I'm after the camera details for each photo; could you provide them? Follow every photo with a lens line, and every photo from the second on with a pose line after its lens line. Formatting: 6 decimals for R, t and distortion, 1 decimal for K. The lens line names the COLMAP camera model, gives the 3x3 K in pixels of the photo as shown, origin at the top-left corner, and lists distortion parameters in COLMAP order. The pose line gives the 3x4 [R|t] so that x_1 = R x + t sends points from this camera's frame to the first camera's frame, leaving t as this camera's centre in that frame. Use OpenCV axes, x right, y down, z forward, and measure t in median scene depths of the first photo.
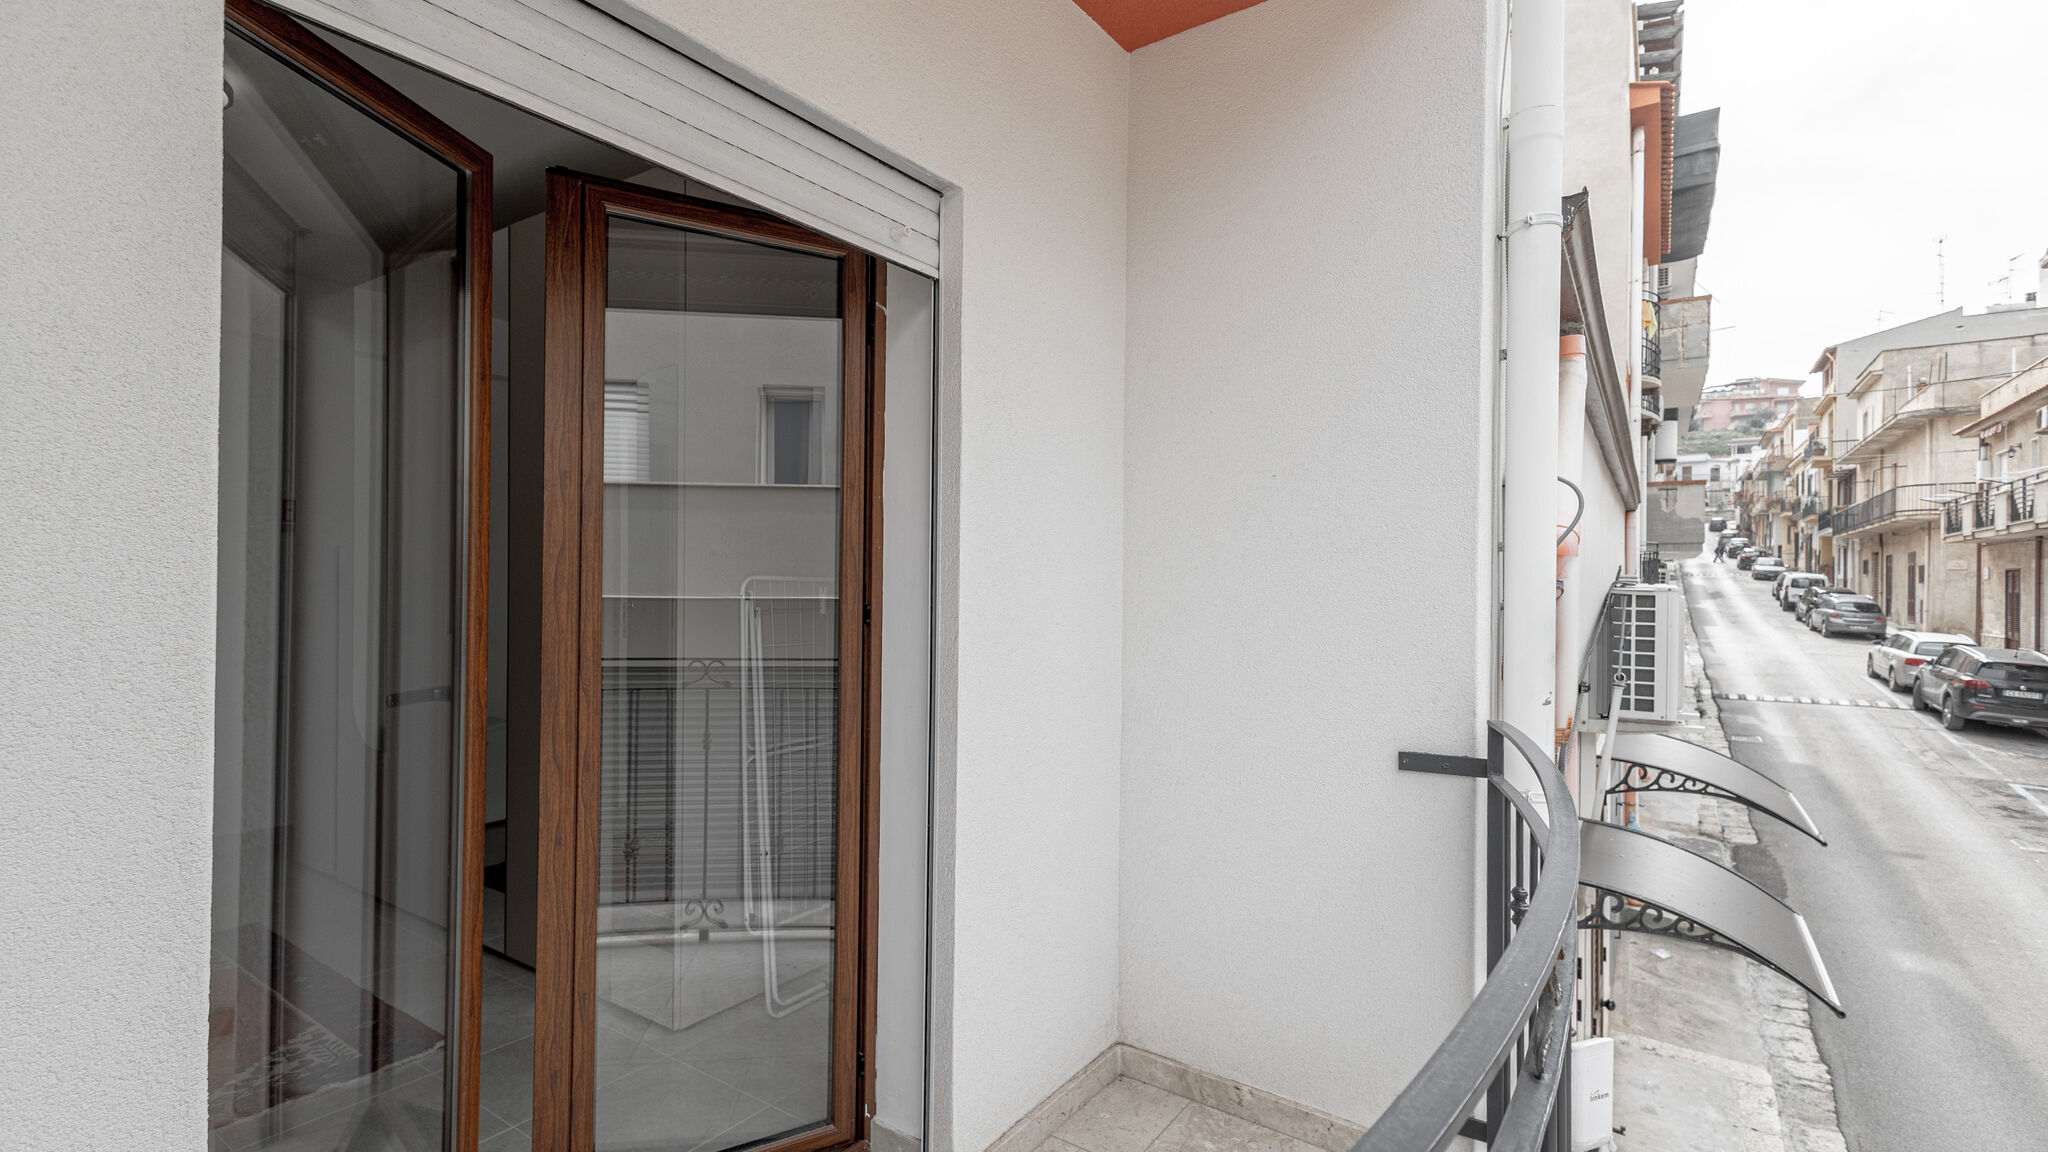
lens RADIAL K [[942.7, 0, 1017.4], [0, 942.7, 580.8], [0, 0, 1]] dist [0.019220, -0.005731]
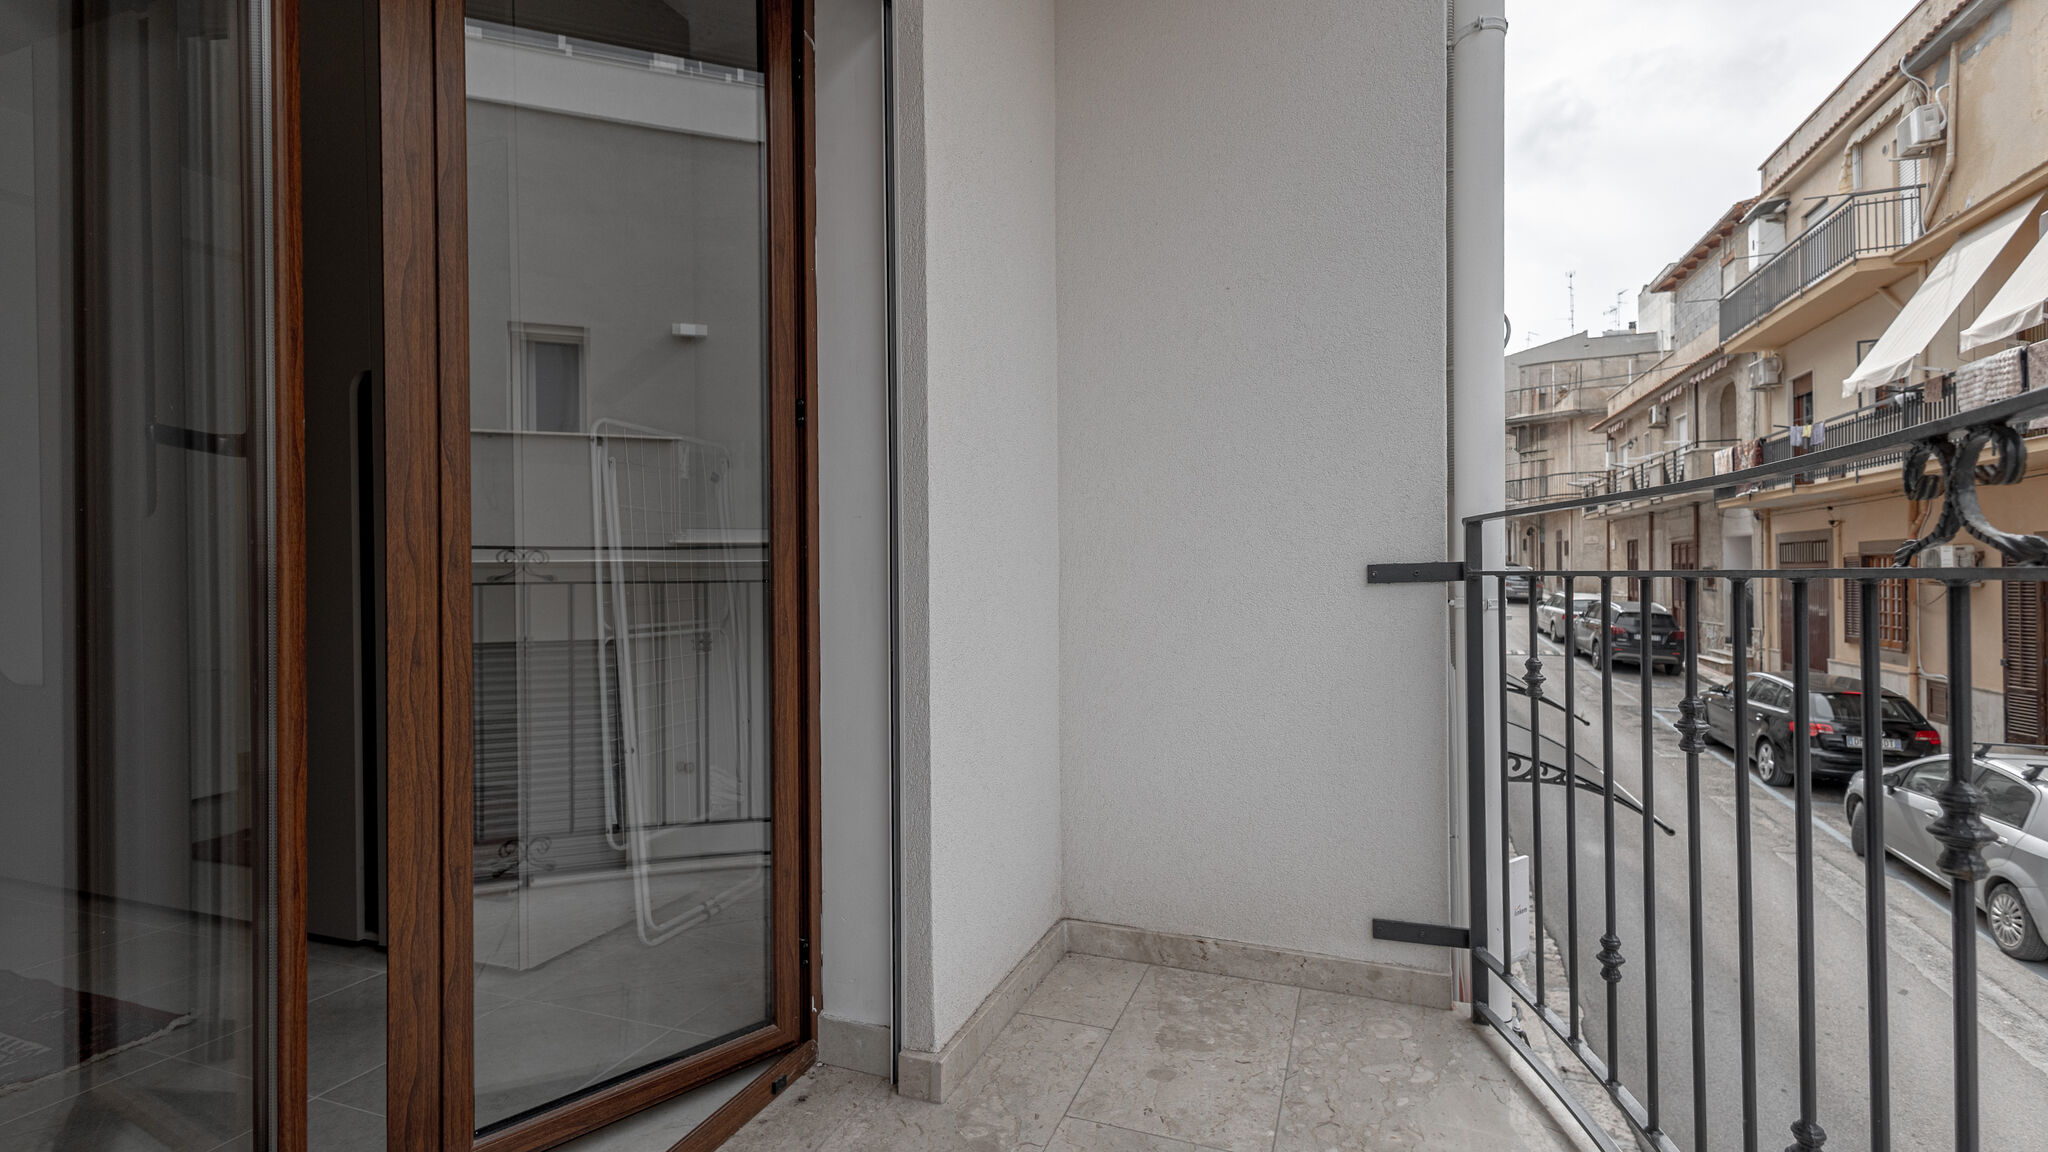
lens RADIAL K [[942.7, 0, 1026.0], [0, 942.7, 571.1], [0, 0, 1]] dist [0.019220, -0.005731]
pose [[0.970380, -0.019401, 0.240804, -0.154869], [0.018798, 0.999812, 0.004803, 0.161508], [-0.240852, -0.000134, 0.970562, 0.134476]]
